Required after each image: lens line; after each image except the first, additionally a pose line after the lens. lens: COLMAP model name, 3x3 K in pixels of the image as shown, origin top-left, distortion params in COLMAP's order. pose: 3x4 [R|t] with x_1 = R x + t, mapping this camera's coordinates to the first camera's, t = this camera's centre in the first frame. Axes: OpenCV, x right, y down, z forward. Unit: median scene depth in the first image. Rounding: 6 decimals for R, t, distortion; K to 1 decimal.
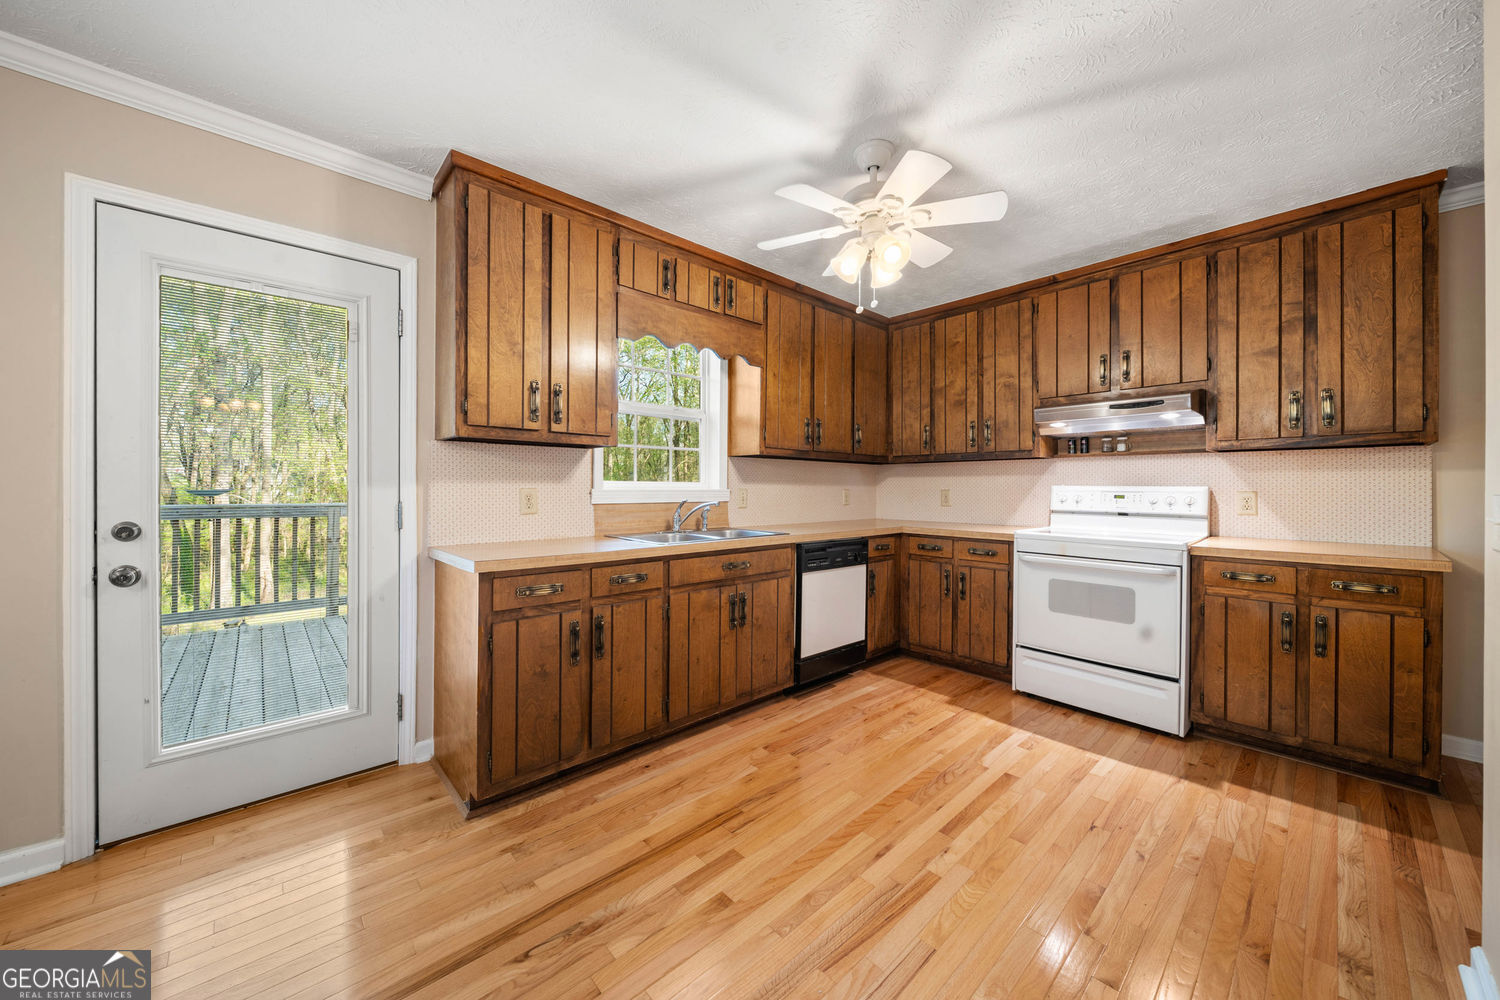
lens RADIAL K [[543.6, 0, 753.6], [0, 543.6, 494.2], [0, 0, 1]] dist [0.000220, -0.000905]
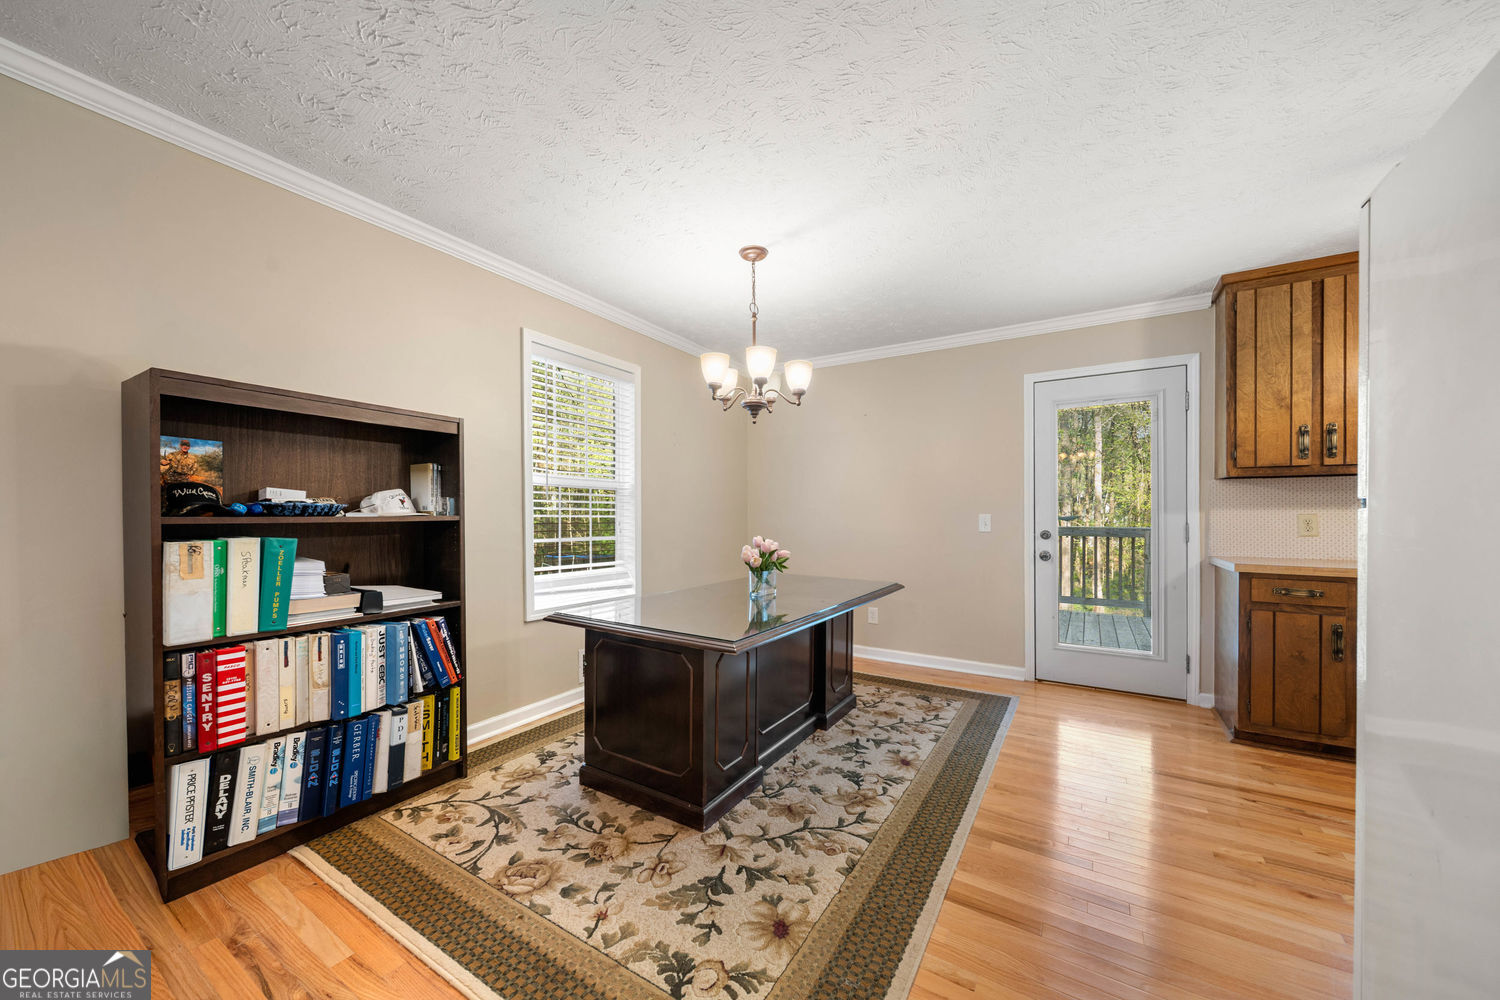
lens RADIAL K [[543.6, 0, 740.8], [0, 543.6, 505.1], [0, 0, 1]] dist [0.000220, -0.000905]
pose [[0.257294, -0.018978, -0.966147, 0.457890], [-0.013149, 0.999646, -0.023138, 0.014835], [0.966244, 0.018657, 0.256953, -0.541112]]
